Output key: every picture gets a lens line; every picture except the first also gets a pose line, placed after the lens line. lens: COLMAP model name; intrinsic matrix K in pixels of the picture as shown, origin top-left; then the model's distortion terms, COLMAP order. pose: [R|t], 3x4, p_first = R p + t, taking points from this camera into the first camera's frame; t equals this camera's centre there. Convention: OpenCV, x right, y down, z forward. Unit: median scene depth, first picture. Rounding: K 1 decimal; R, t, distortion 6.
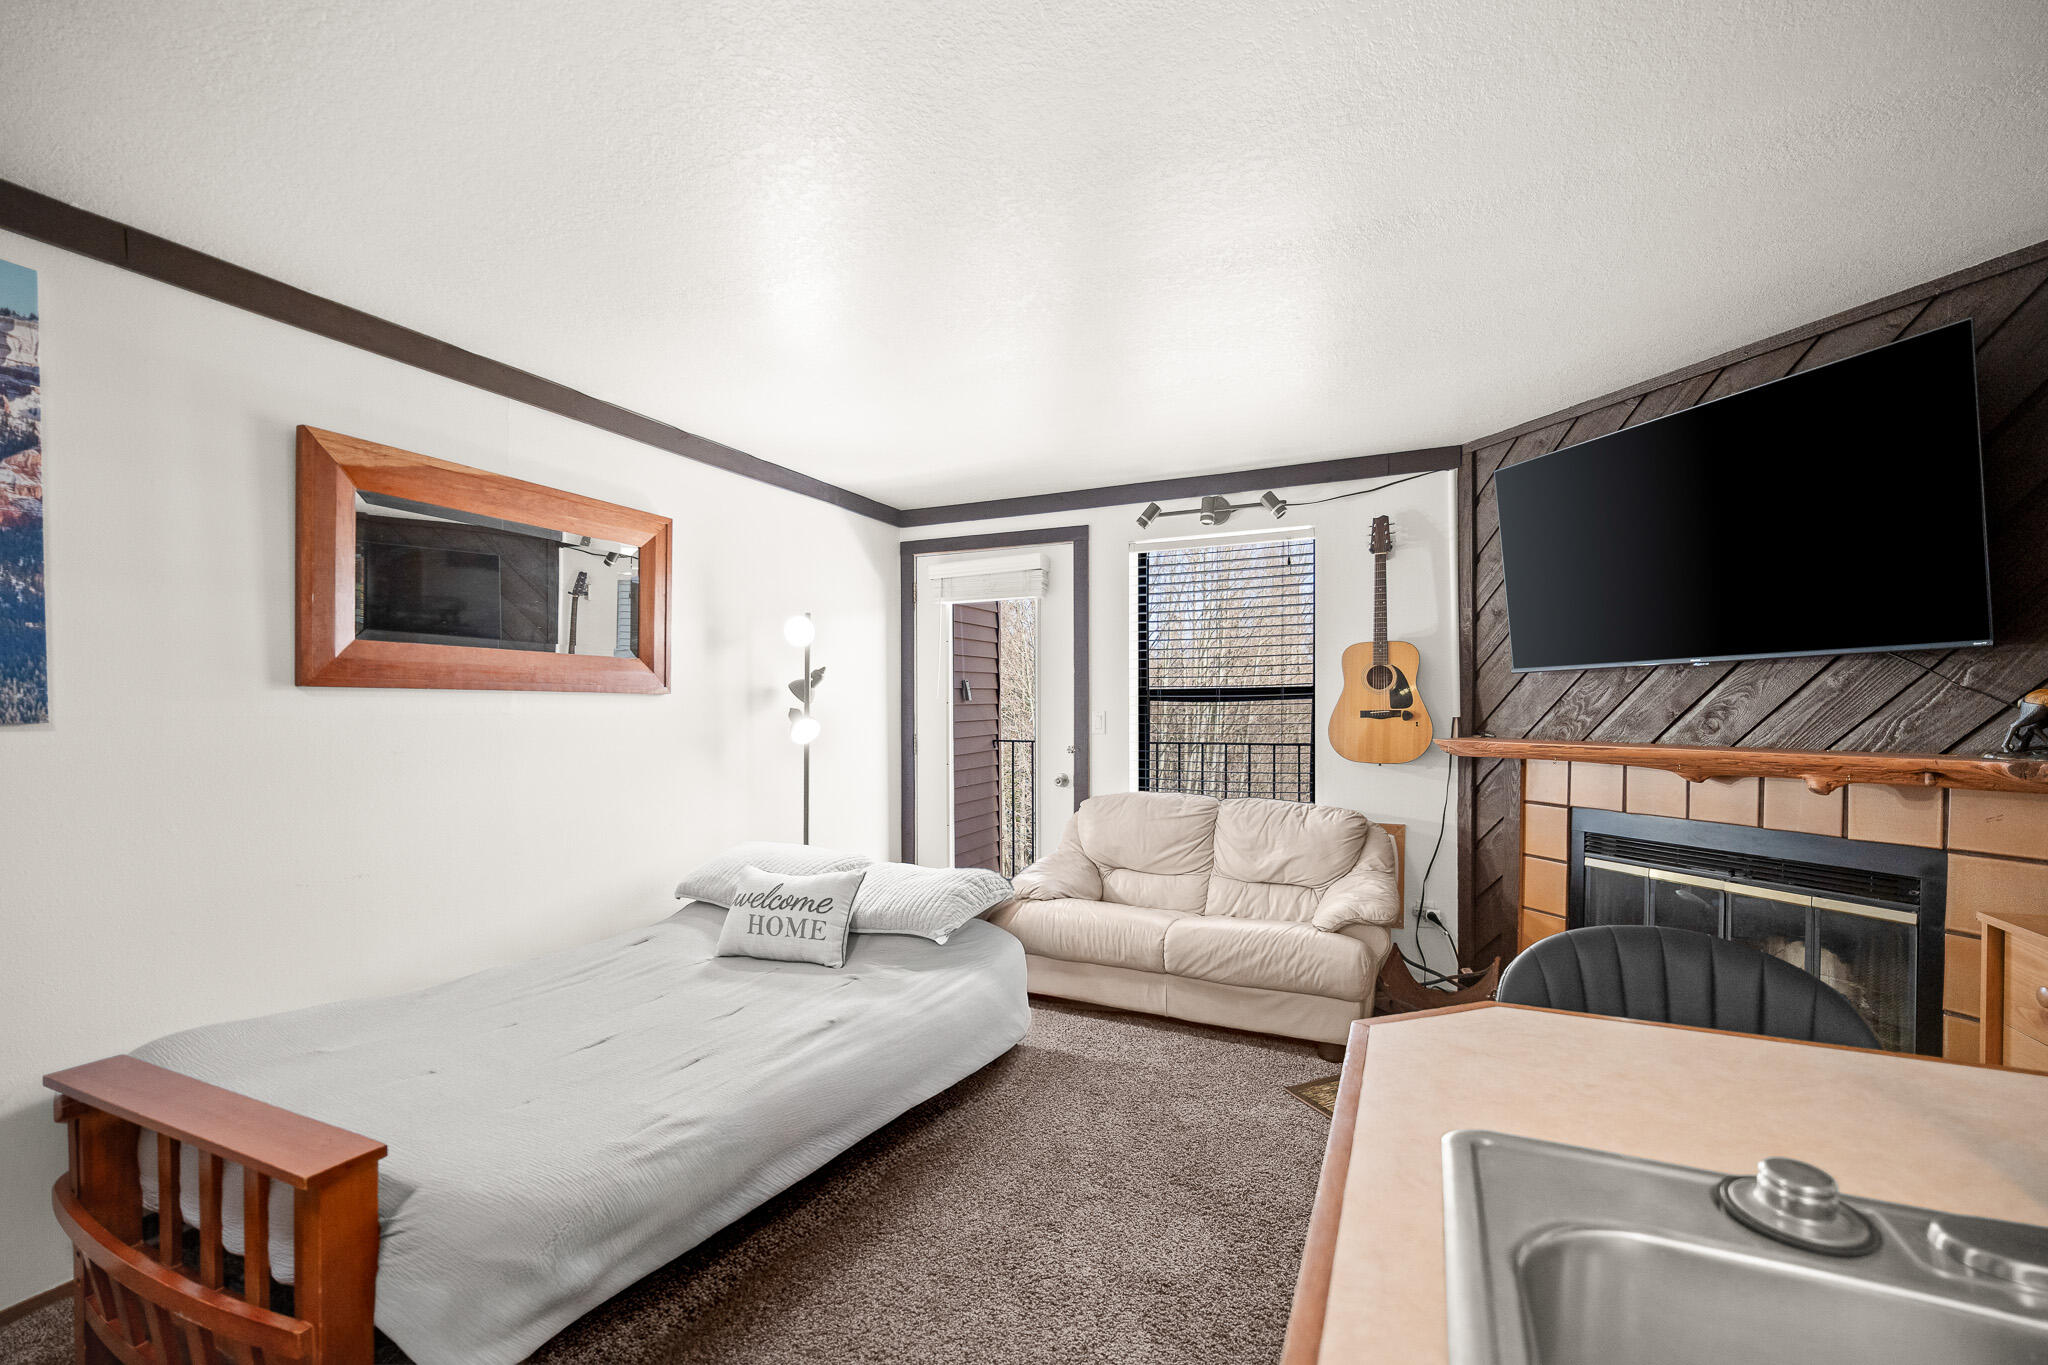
lens RADIAL K [[851.3, 0, 1023.3], [0, 851.3, 728.7], [0, 0, 1]] dist [-0.006490, 0.001420]
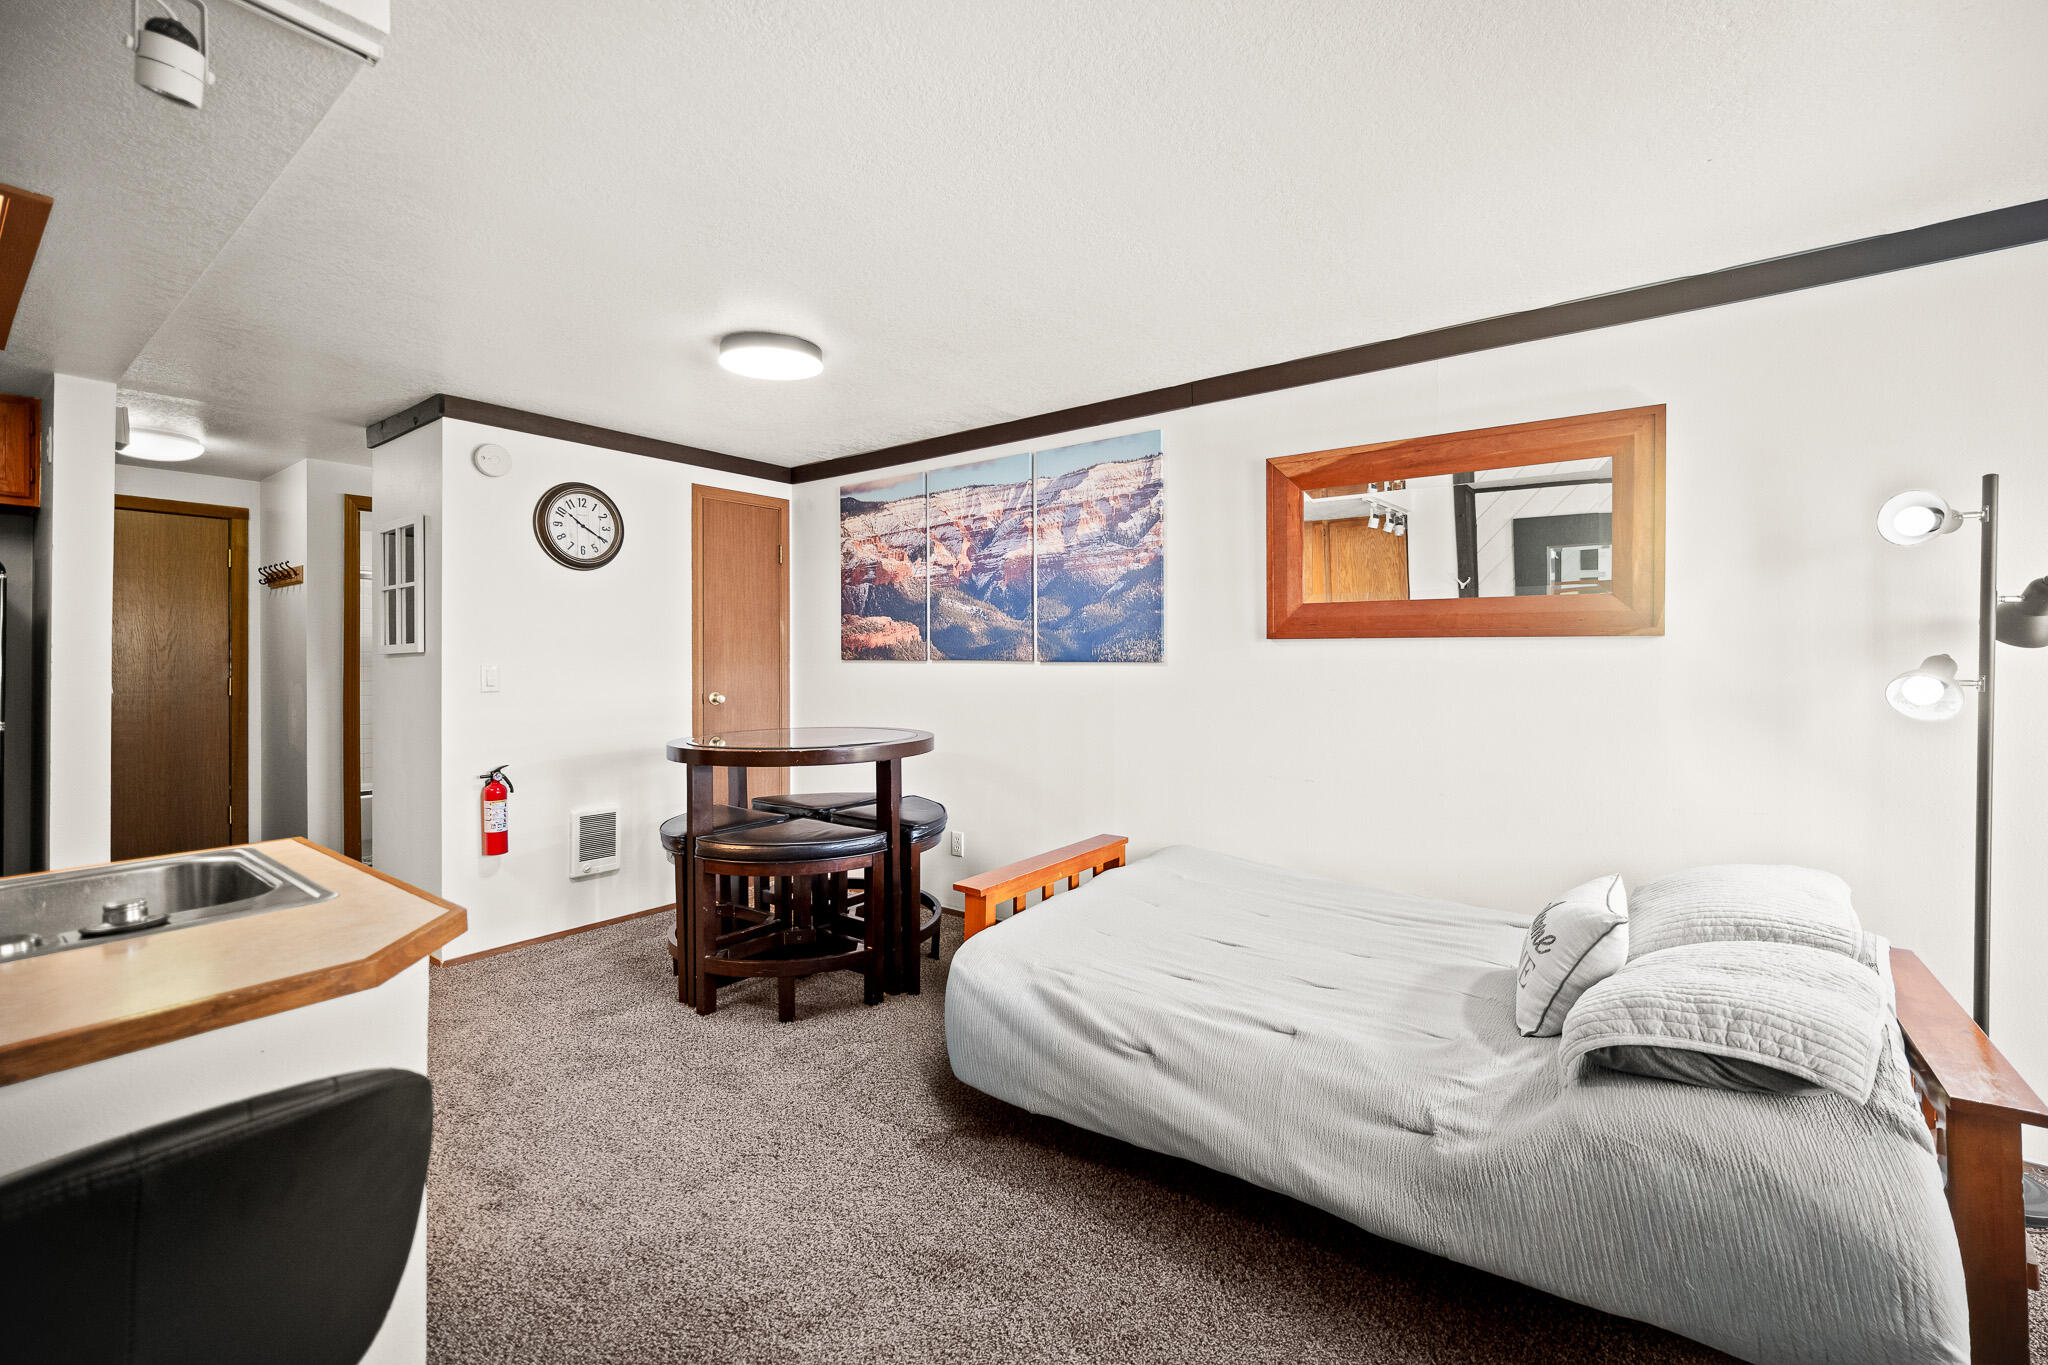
lens RADIAL K [[837.8, 0, 1042.7], [0, 837.8, 658.7], [0, 0, 1]] dist [-0.006937, 0.000957]
pose [[-0.193483, 0.010912, -0.981043, 0.421210], [-0.020489, 0.999675, 0.015161, -0.020495], [0.980890, 0.023034, -0.193197, 0.605905]]
